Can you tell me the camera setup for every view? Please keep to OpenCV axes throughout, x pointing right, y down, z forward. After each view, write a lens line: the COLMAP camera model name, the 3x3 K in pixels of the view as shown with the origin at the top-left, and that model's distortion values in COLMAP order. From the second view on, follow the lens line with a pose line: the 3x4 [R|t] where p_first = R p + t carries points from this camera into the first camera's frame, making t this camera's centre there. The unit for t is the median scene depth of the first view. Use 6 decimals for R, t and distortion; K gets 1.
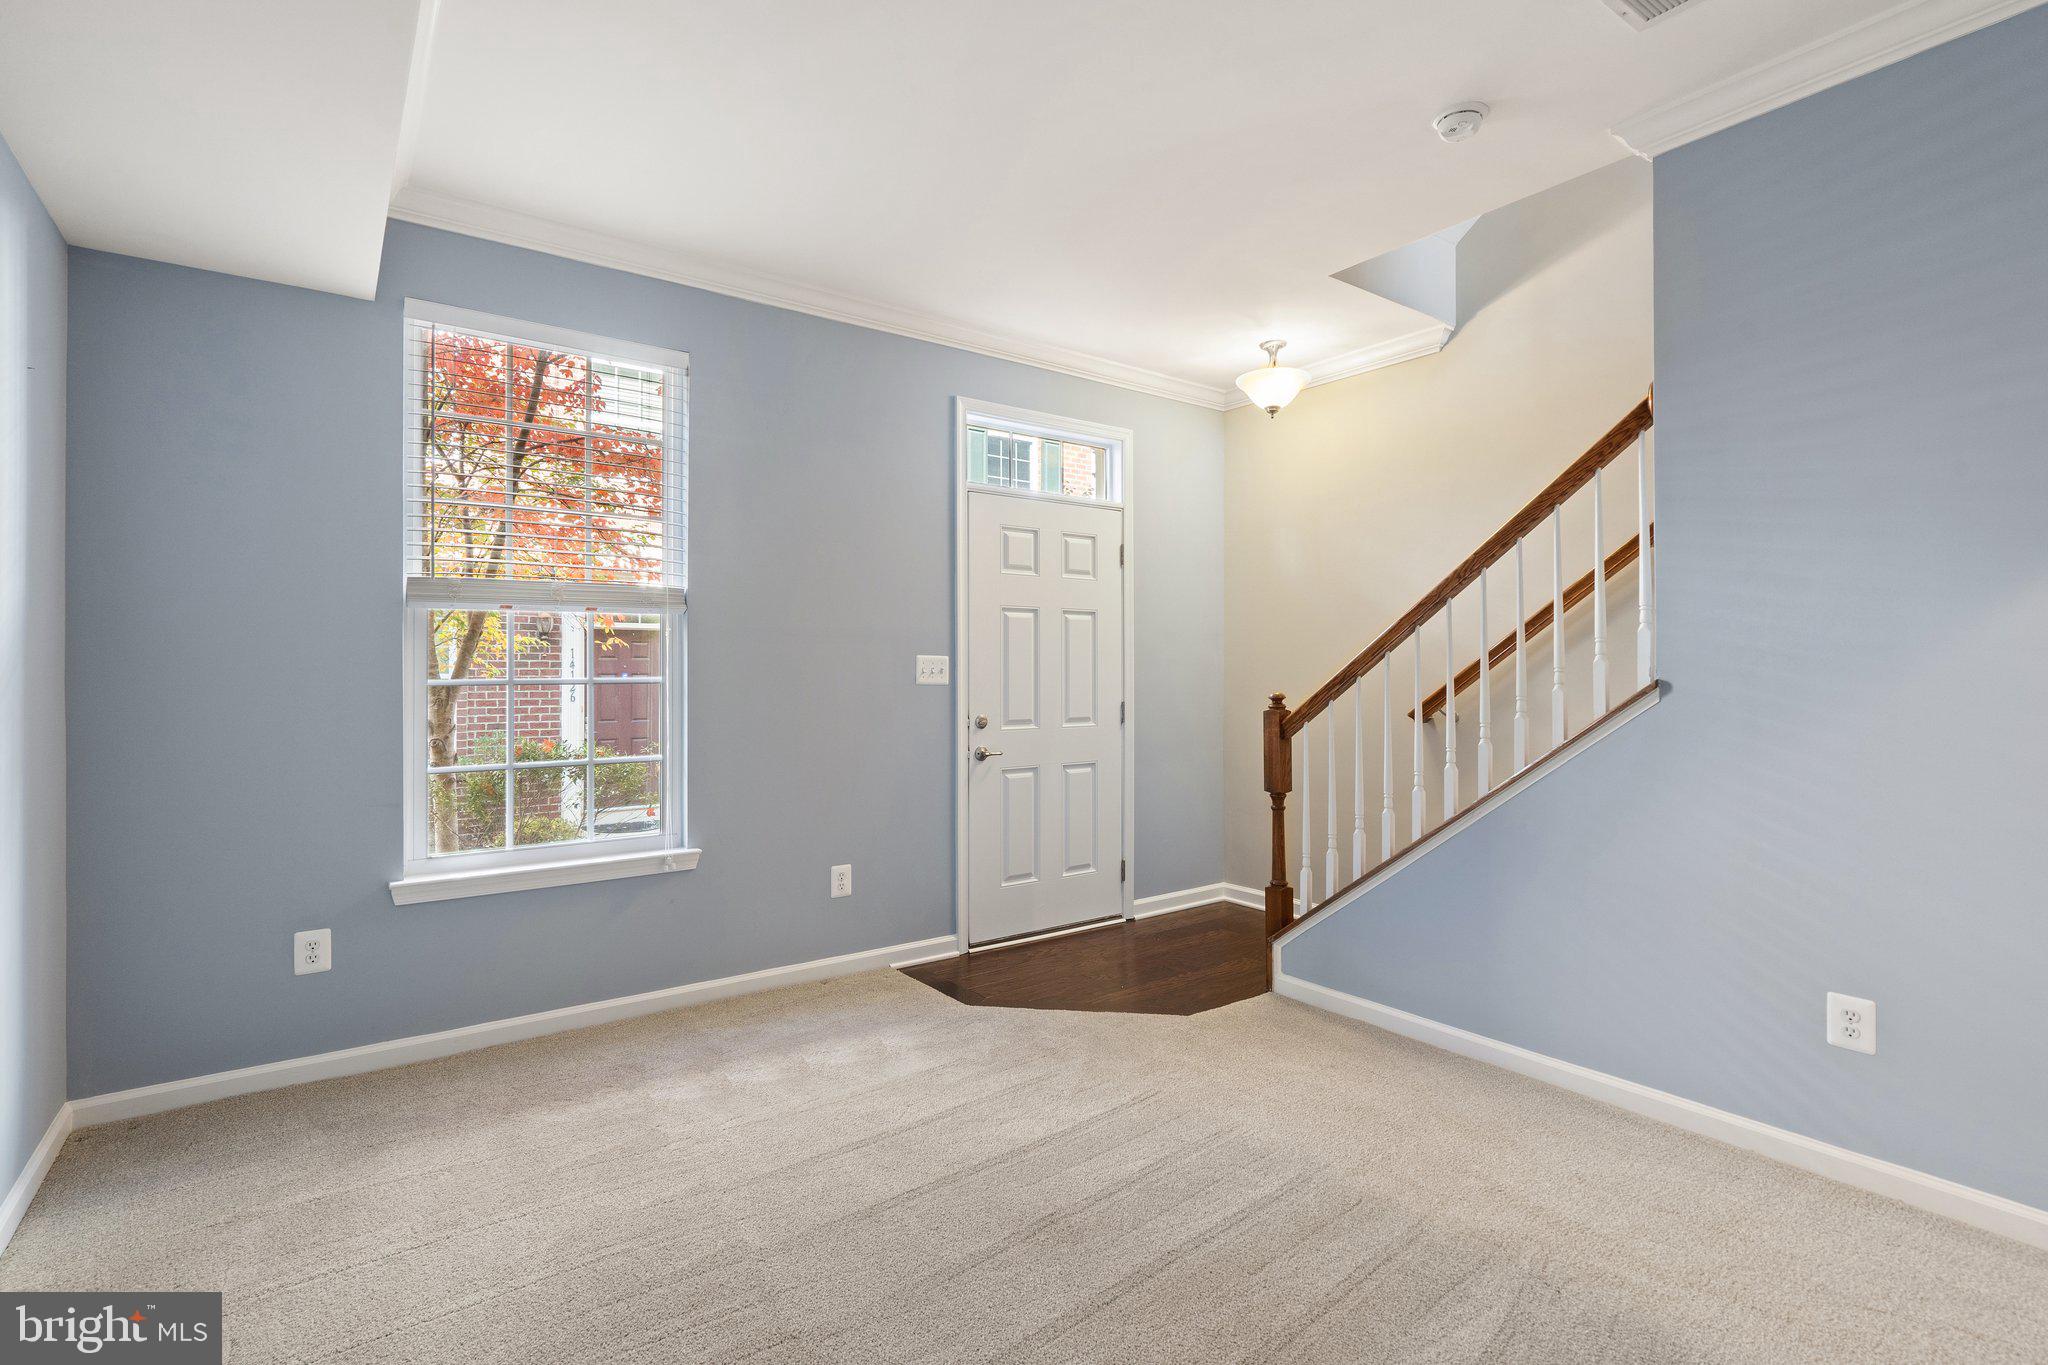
lens RADIAL K [[952.0, 0, 1031.1], [0, 952.0, 674.4], [0, 0, 1]] dist [-0.000378, 0.000341]
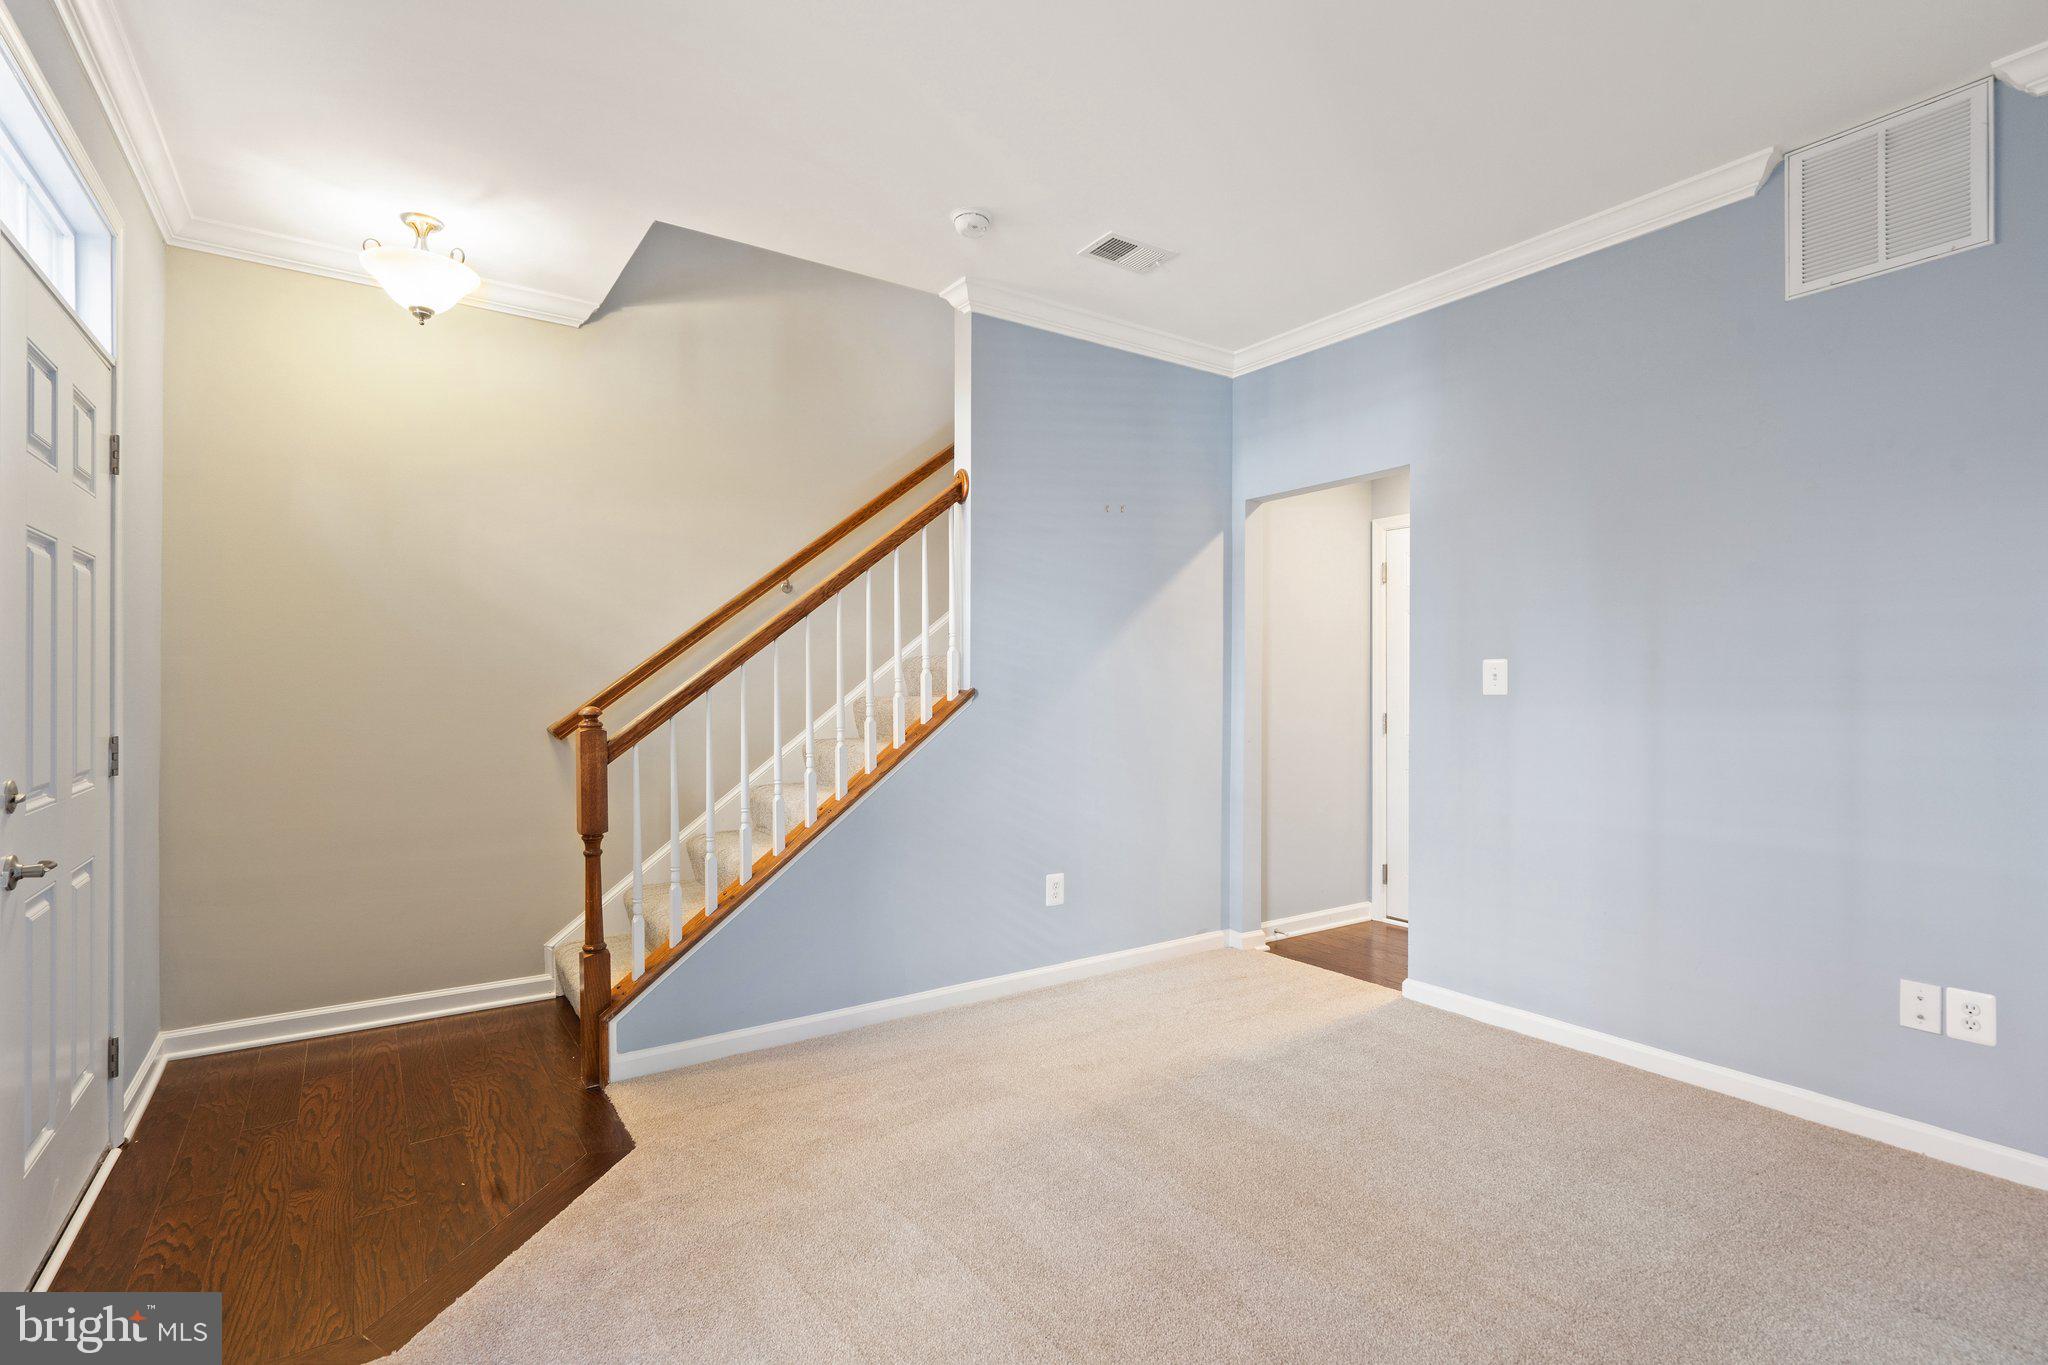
lens RADIAL K [[945.1, 0, 1005.4], [0, 945.1, 691.2], [0, 0, 1]] dist [0.000490, 0.000190]
pose [[0.038427, -0.005559, 0.999246, -0.527029], [-0.007619, 0.999954, 0.005856, -0.002337], [-0.999232, -0.007839, 0.038383, 0.643469]]
